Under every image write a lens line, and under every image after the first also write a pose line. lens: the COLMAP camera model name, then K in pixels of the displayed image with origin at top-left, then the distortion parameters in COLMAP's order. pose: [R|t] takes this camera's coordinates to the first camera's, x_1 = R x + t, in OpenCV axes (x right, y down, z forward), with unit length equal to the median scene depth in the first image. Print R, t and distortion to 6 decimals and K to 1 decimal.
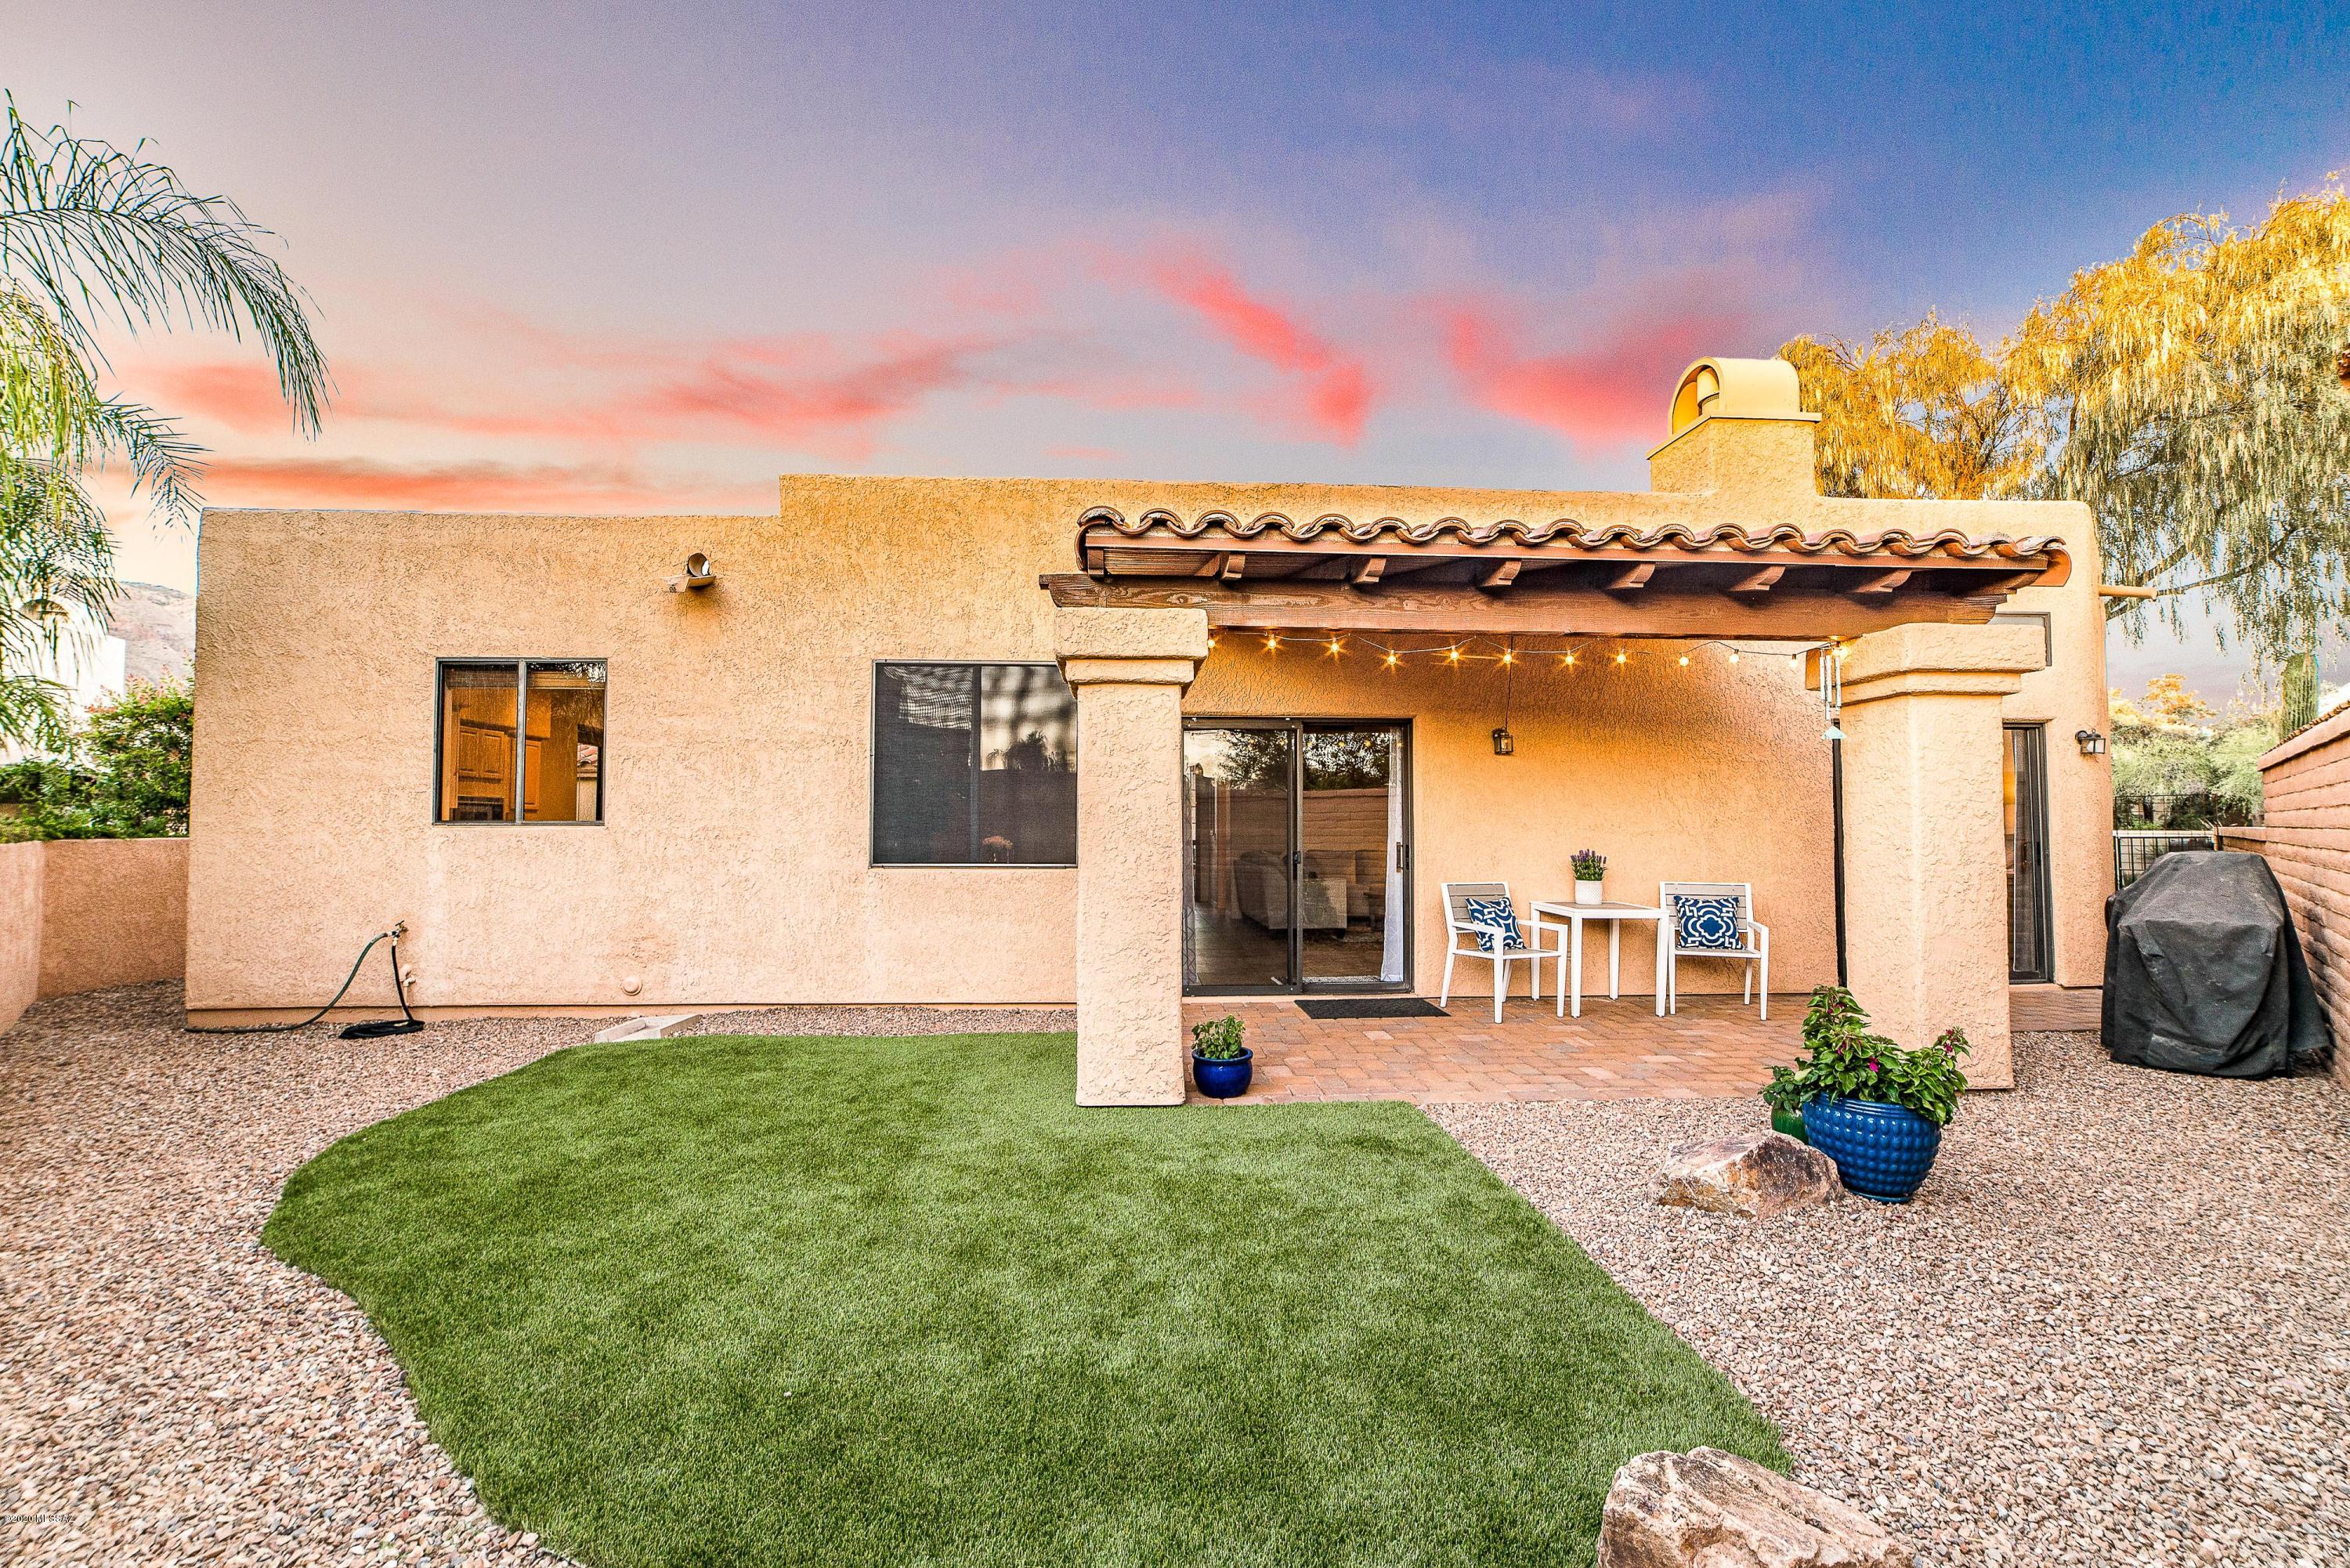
lens RADIAL K [[893.3, 0, 1175.0], [0, 893.3, 784.0], [0, 0, 1]] dist [-0.022956, 0.008553]
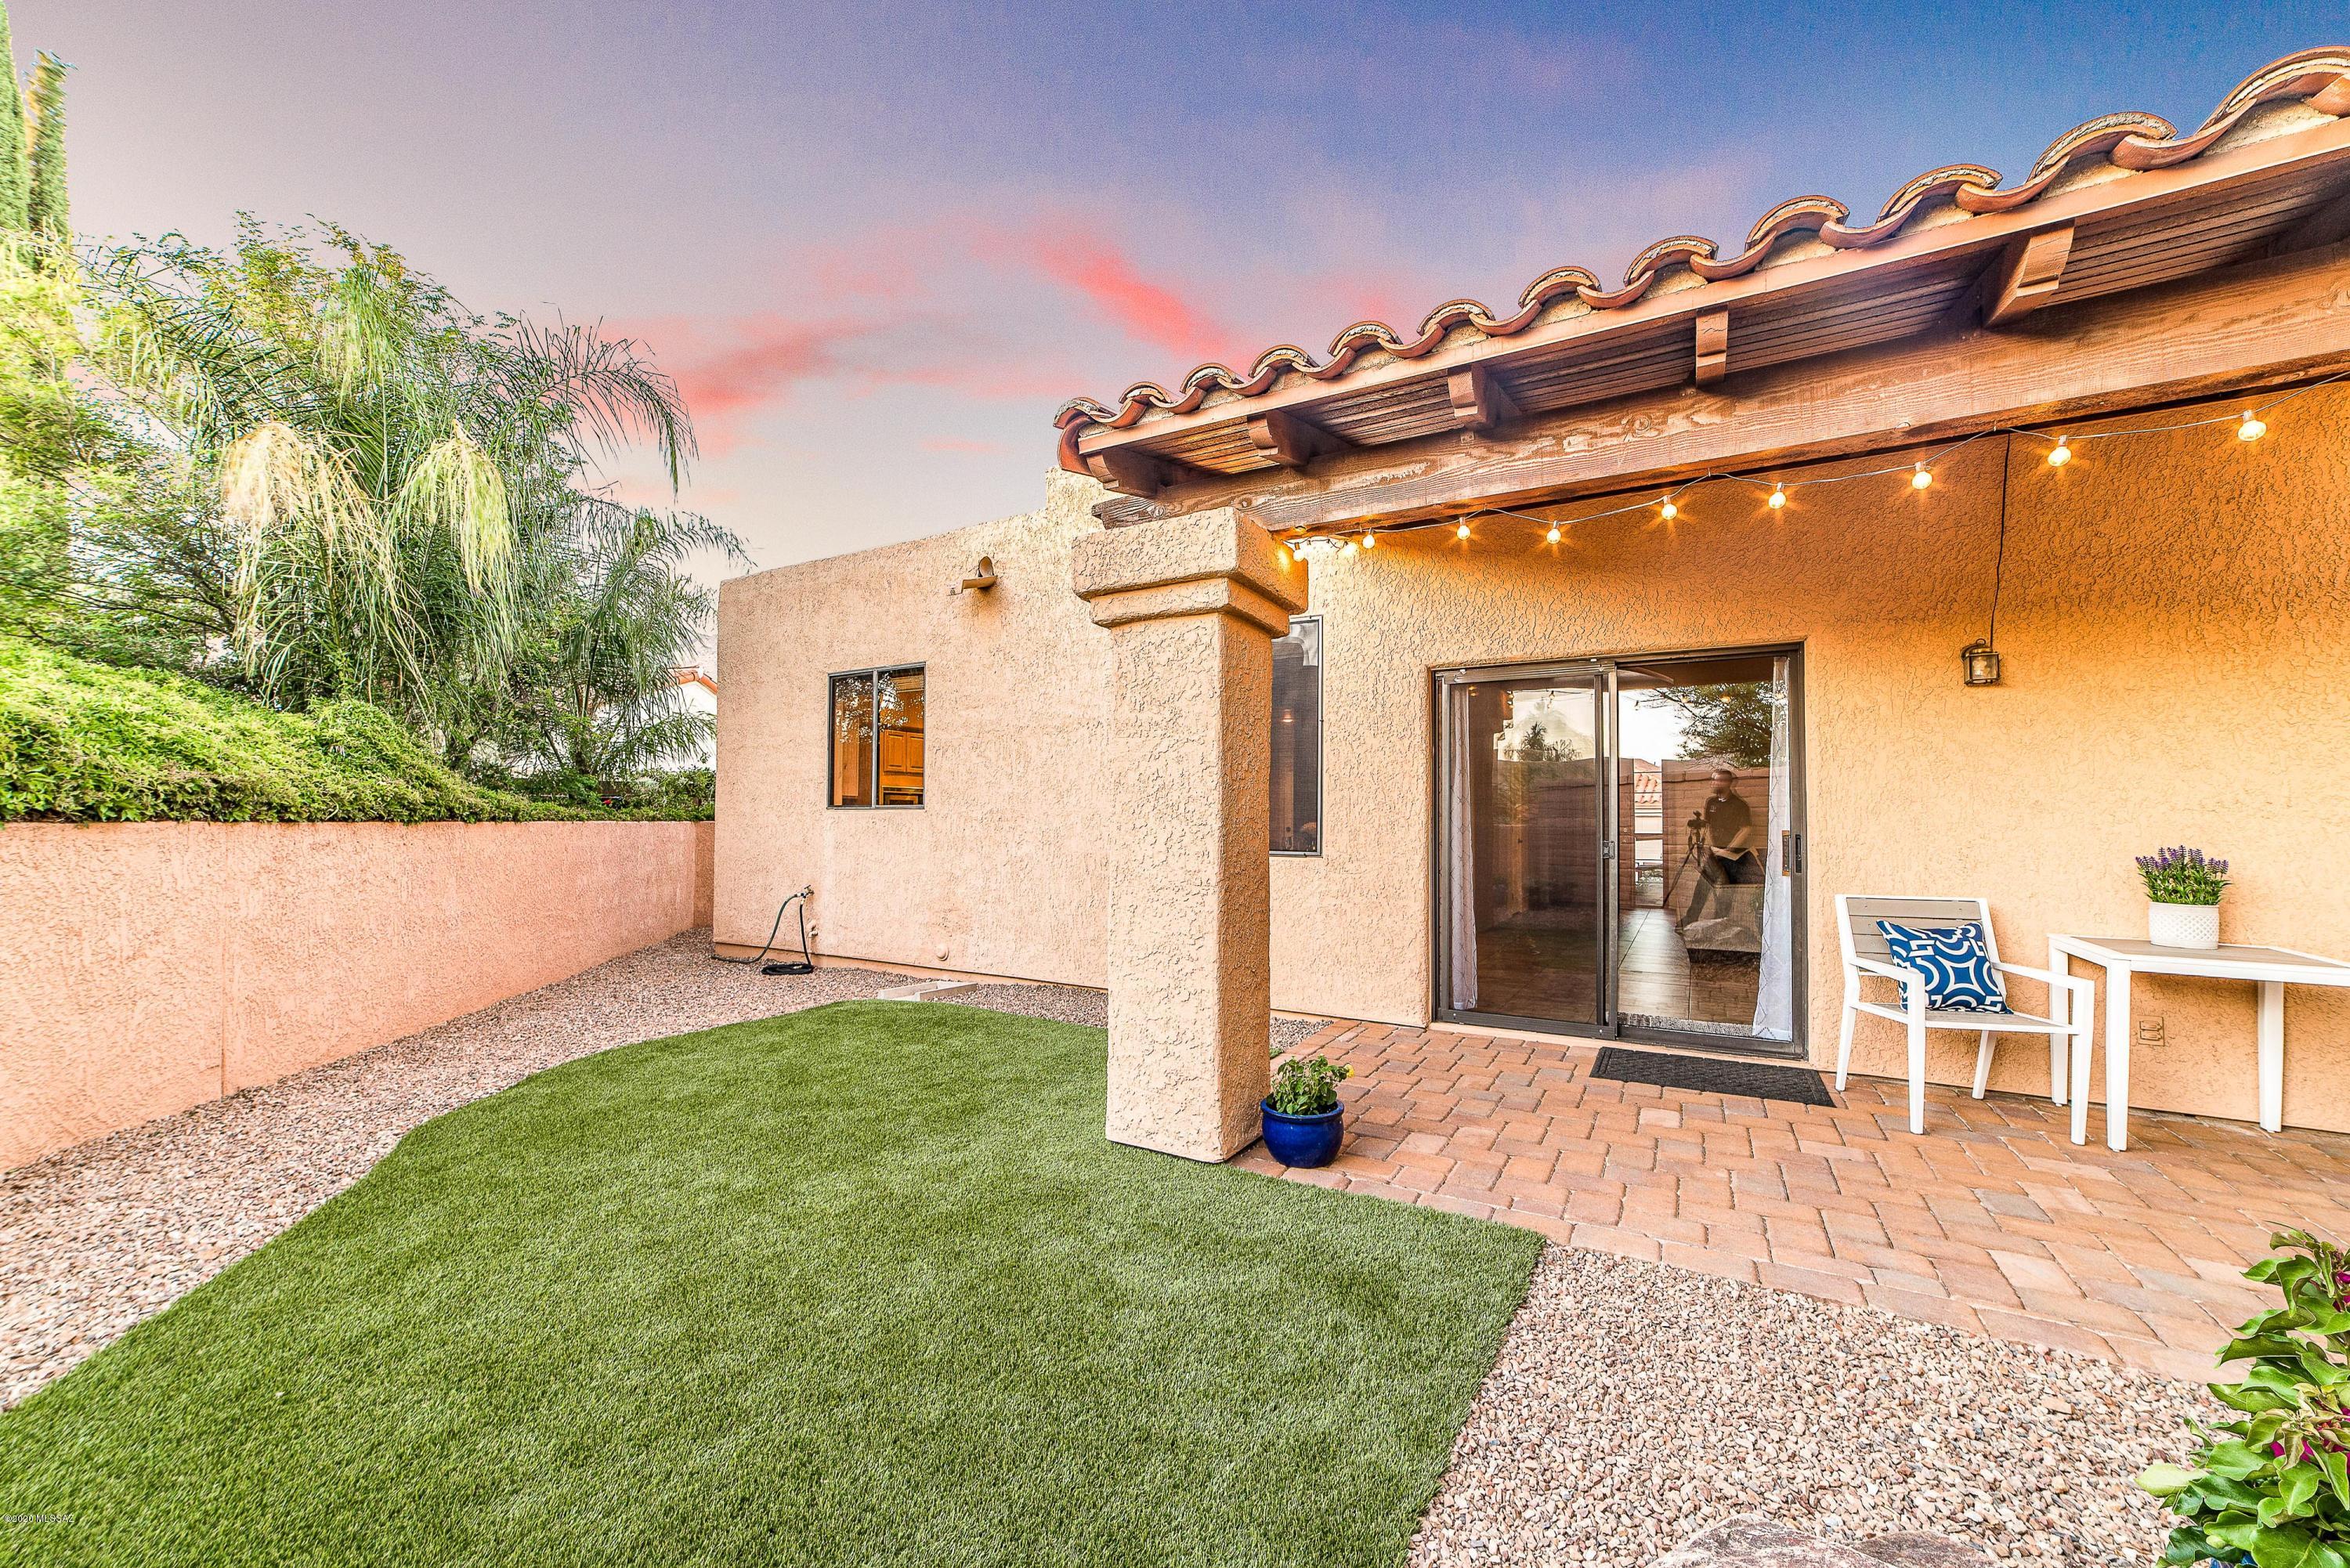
lens RADIAL K [[893.3, 0, 1175.0], [0, 893.3, 784.0], [0, 0, 1]] dist [-0.022956, 0.008553]
pose [[0.838430, -0.018992, -0.544679, 0.250907], [0.022674, 0.999743, 0.000043, 0.022543], [0.544538, -0.012386, 0.838645, 0.220651]]
